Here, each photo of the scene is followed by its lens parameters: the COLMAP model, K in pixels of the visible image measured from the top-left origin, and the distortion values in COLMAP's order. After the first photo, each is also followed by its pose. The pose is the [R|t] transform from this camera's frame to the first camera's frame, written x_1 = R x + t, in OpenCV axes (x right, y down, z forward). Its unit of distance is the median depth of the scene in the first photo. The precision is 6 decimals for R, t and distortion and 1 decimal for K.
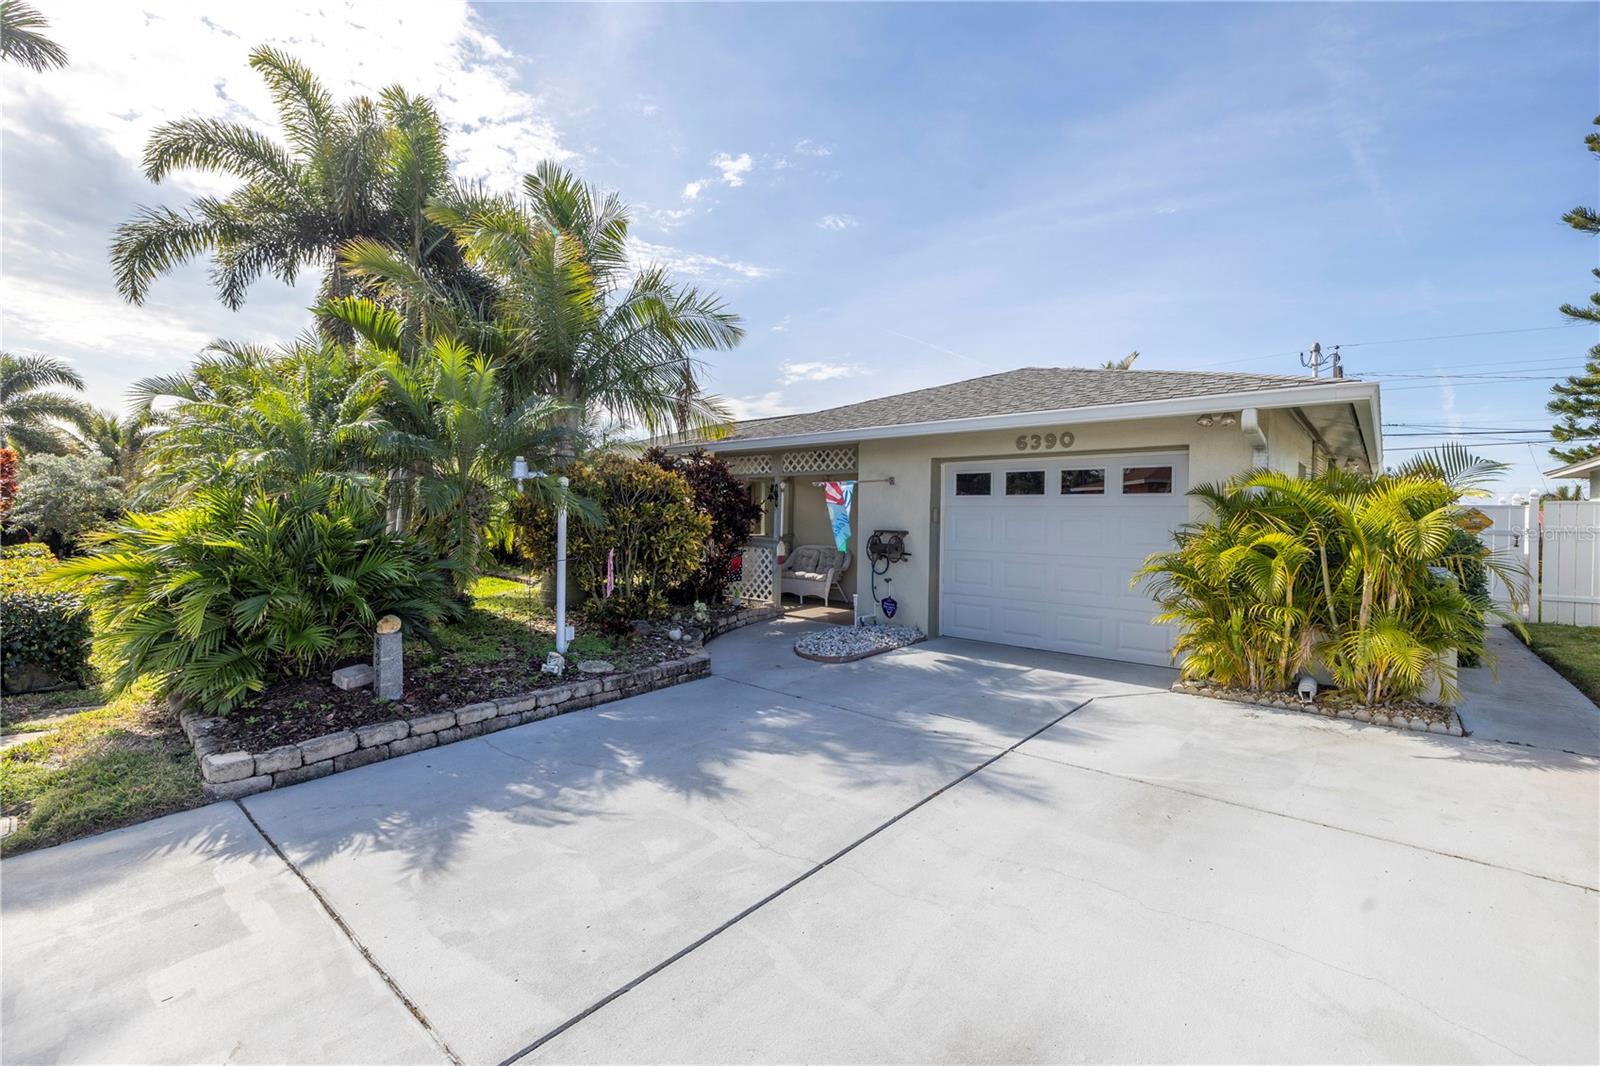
lens RADIAL K [[687.6, 0, 797.5], [0, 687.6, 536.1], [0, 0, 1]] dist [0.002320, -0.001484]
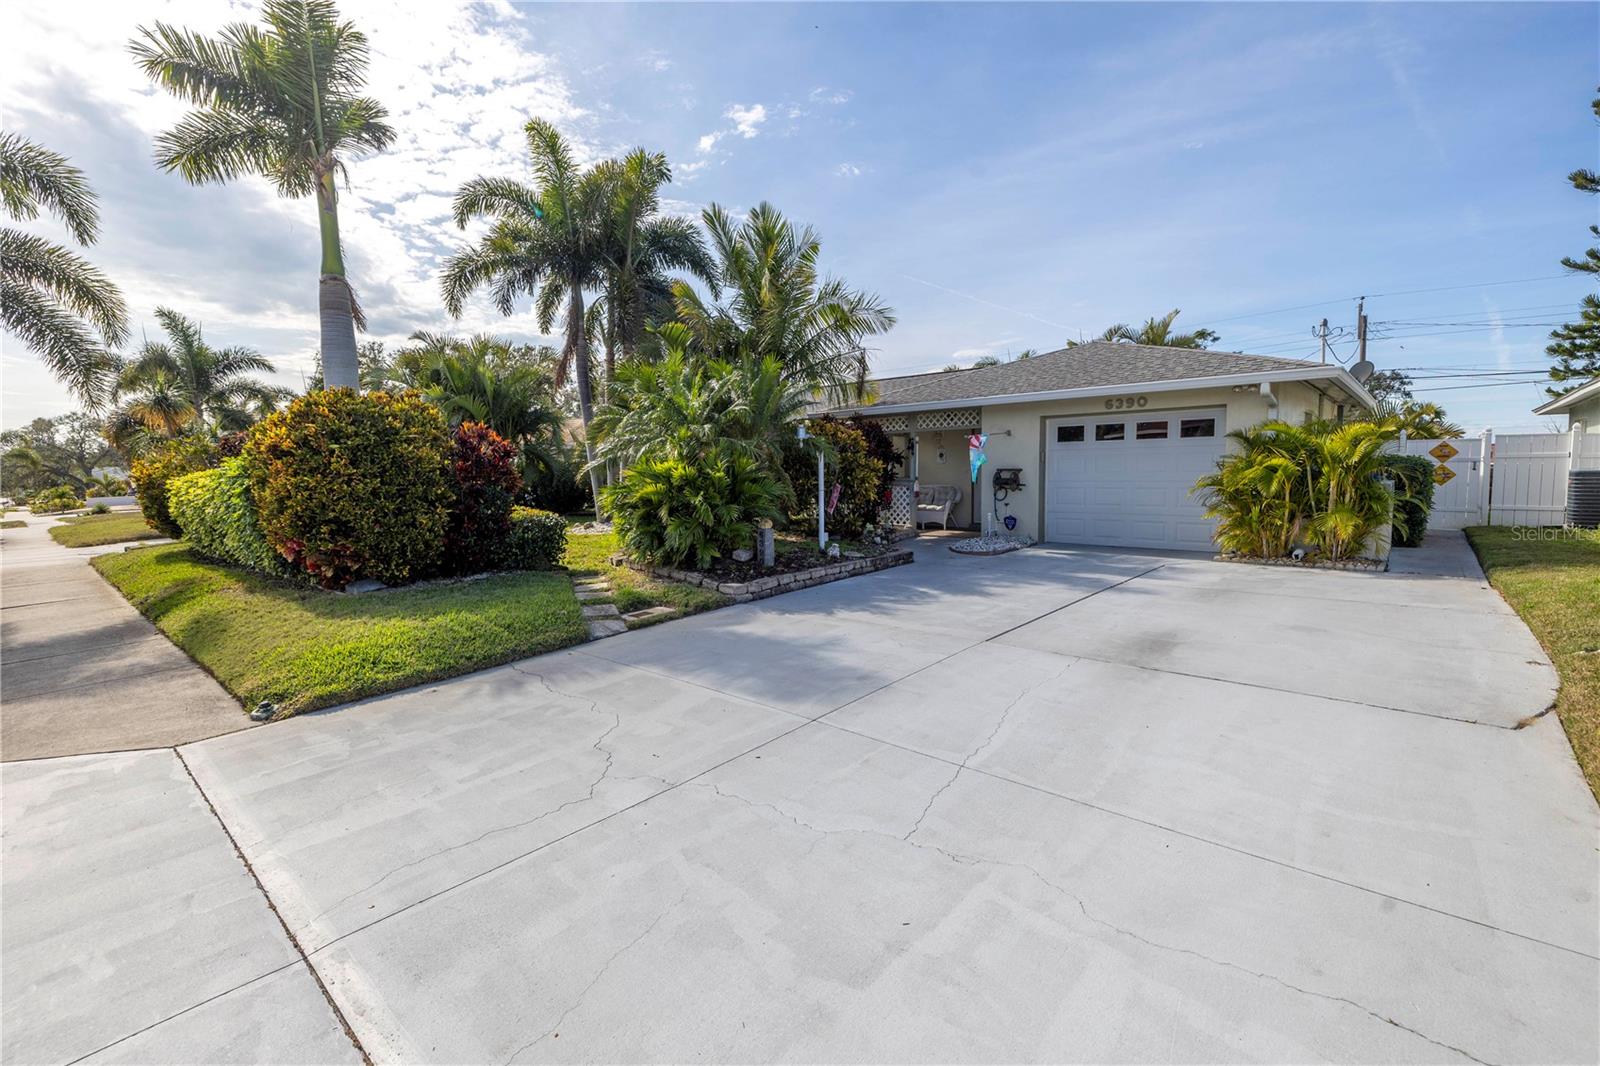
lens RADIAL K [[687.6, 0, 789.6], [0, 687.6, 534.1], [0, 0, 1]] dist [0.002320, -0.001484]
pose [[0.999105, -0.023160, -0.035386, -0.244193], [0.025271, 0.997853, 0.060417, 0.026327], [0.033911, -0.061257, 0.997546, -0.399961]]
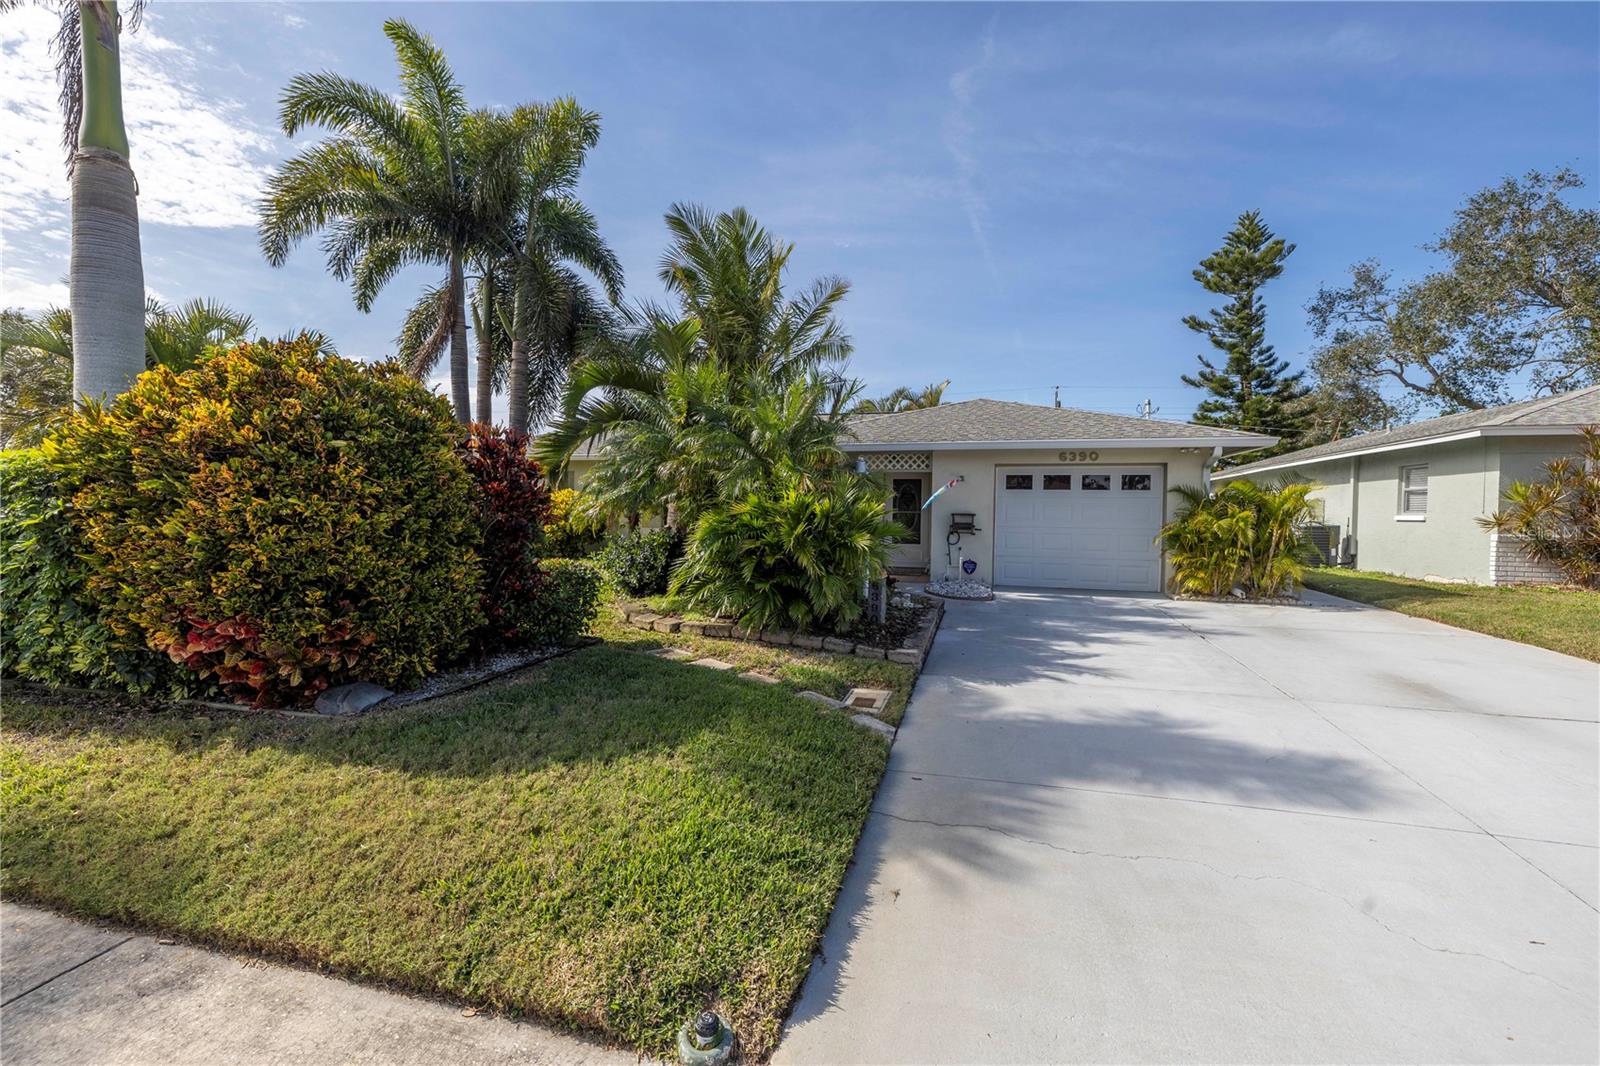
lens RADIAL K [[687.6, 0, 788.5], [0, 687.6, 533.1], [0, 0, 1]] dist [0.002320, -0.001484]
pose [[0.906260, -0.012932, 0.422523, -0.720608], [0.010765, 0.999914, 0.007514, 0.015917], [-0.422584, -0.002261, 0.906321, -0.132635]]
